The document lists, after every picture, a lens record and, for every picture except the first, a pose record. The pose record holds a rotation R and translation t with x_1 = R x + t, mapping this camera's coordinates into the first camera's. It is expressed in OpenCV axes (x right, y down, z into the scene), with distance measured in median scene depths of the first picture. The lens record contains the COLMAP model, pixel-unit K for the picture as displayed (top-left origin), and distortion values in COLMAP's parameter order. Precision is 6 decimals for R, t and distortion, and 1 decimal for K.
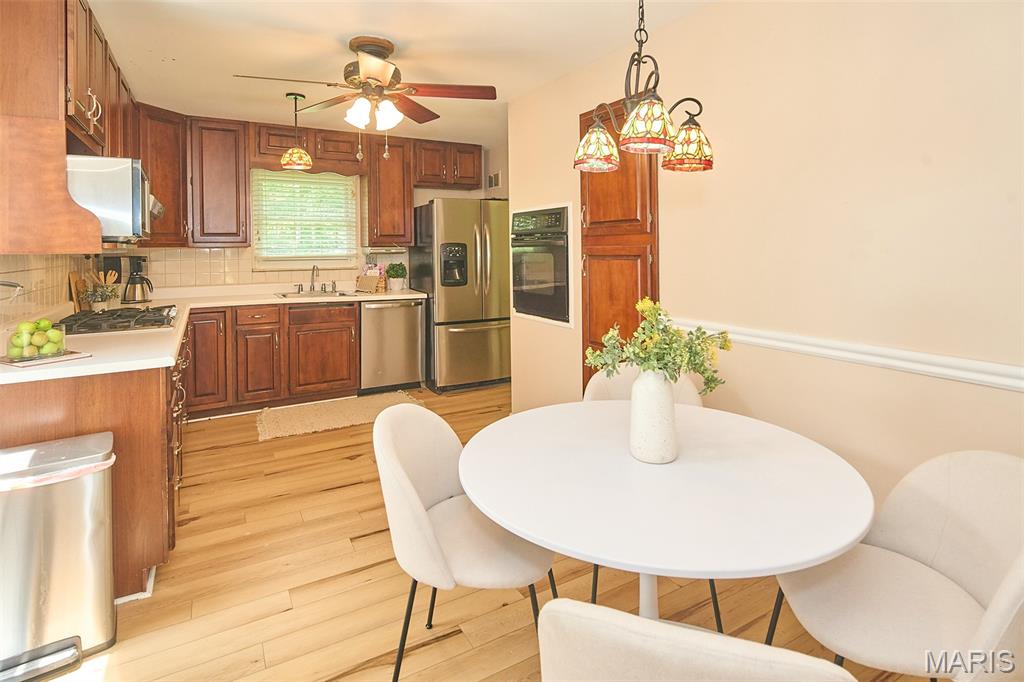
lens RADIAL K [[515.4, 0, 504.5], [0, 515.4, 248.5], [0, 0, 1]] dist [0.001249, -0.002906]
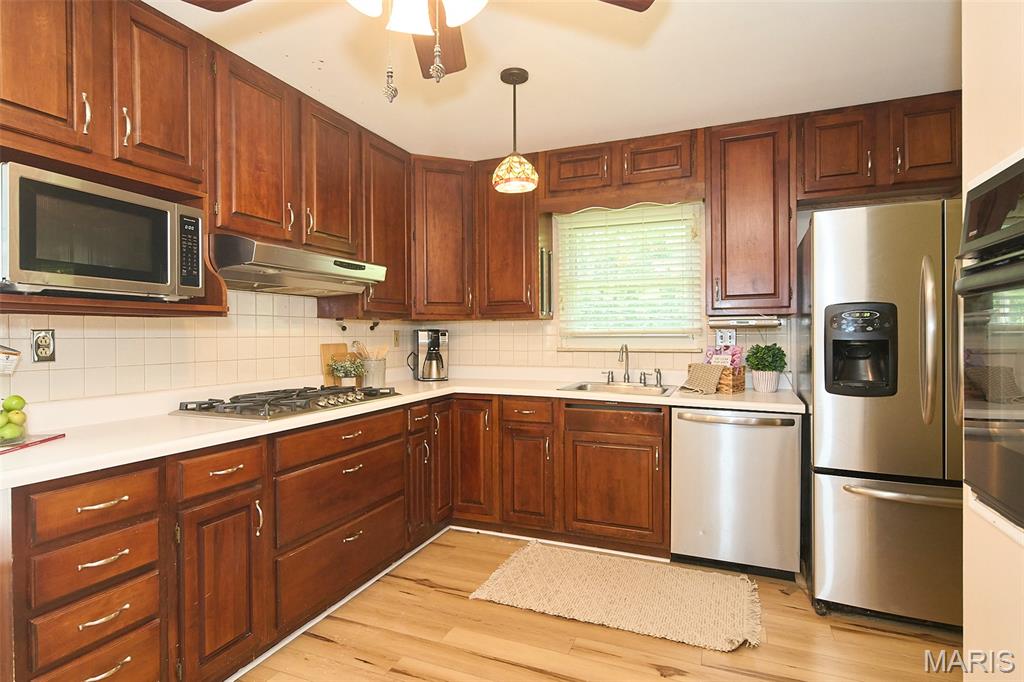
lens RADIAL K [[515.4, 0, 515.5], [0, 515.4, 340.4], [0, 0, 1]] dist [0.001249, -0.002906]
pose [[0.613025, 0.014103, -0.789938, 0.086921], [-0.000767, 0.999851, 0.017255, 0.017097], [0.790063, -0.009972, 0.612944, 0.520689]]
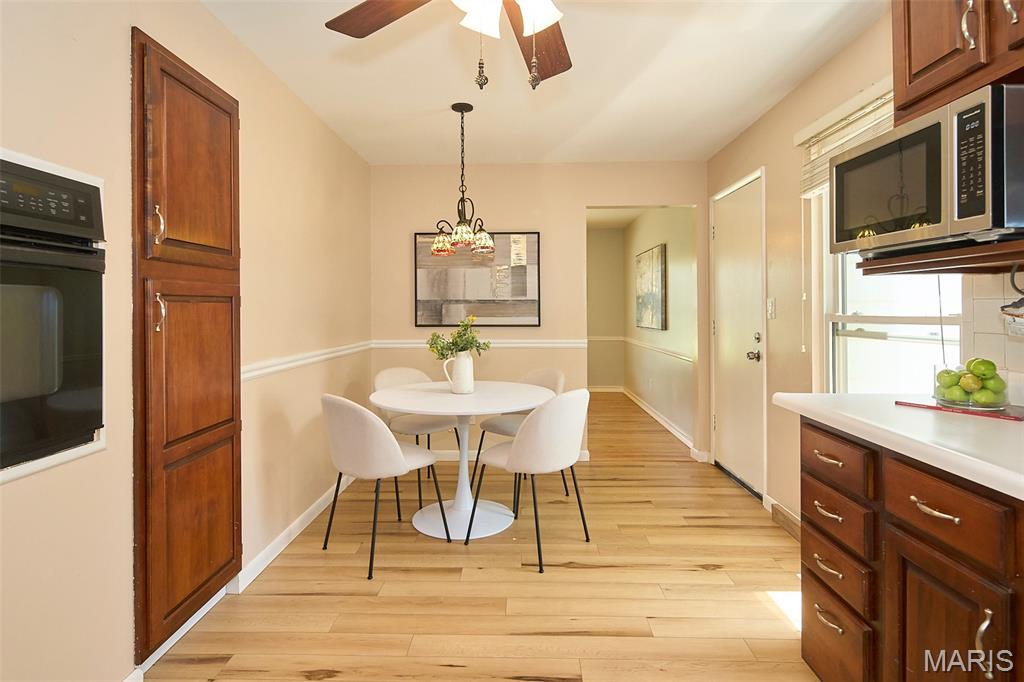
lens RADIAL K [[515.4, 0, 502.5], [0, 515.4, 308.7], [0, 0, 1]] dist [0.001249, -0.002906]
pose [[-0.850407, 0.014733, 0.525919, -0.322130], [0.014414, 0.999885, -0.004704, 0.026070], [-0.525928, 0.003580, -0.850522, 0.911919]]
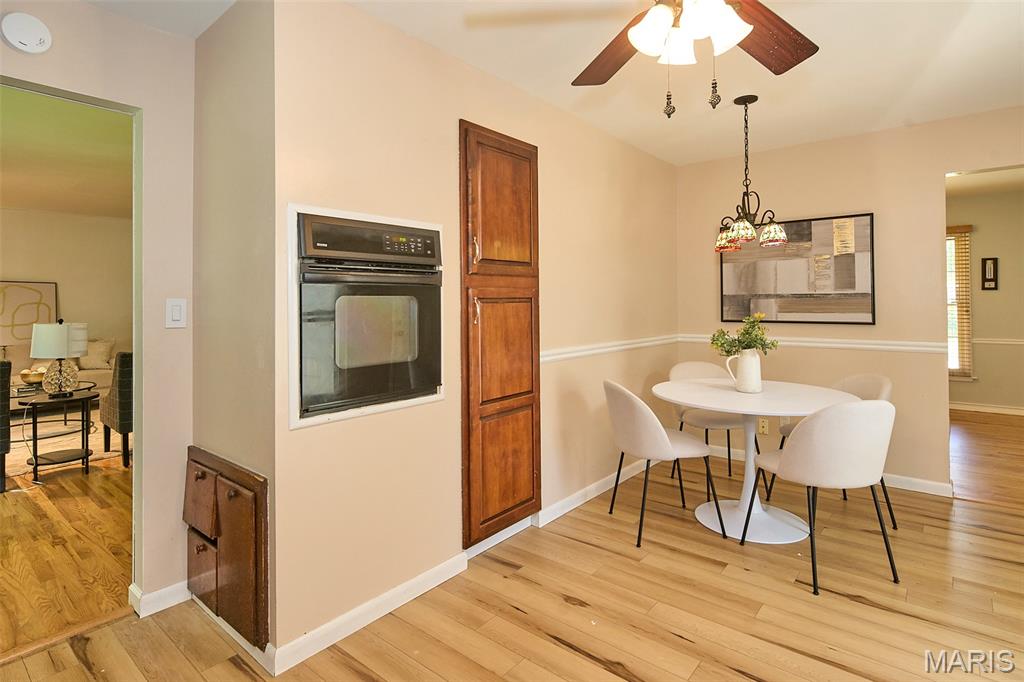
lens RADIAL K [[515.4, 0, 506.6], [0, 515.4, 298.3], [0, 0, 1]] dist [0.001249, -0.002906]
pose [[-0.344470, 0.020554, 0.938572, -0.440186], [0.013758, 0.999763, -0.016845, 0.019481], [-0.938697, 0.007111, -0.344671, 0.879767]]
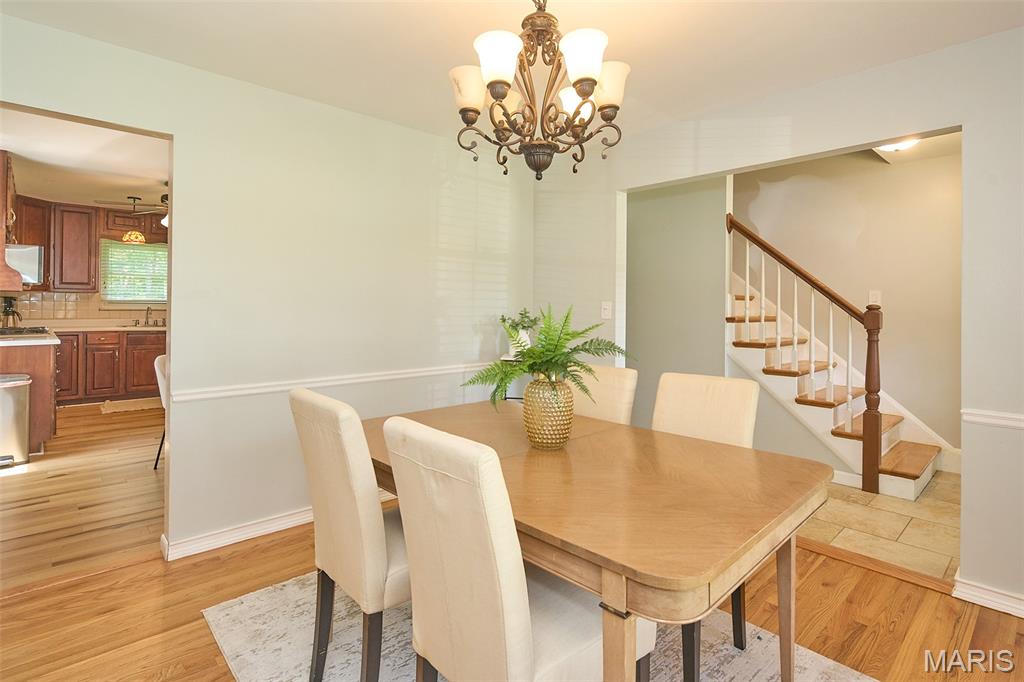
lens RADIAL K [[515.4, 0, 509.0], [0, 515.4, 301.2], [0, 0, 1]] dist [0.001249, -0.002906]
pose [[0.974588, 0.020543, 0.223061, 0.323490], [-0.018020, 0.999749, -0.013341, 0.020575], [-0.223279, 0.008982, 0.974713, -0.699183]]
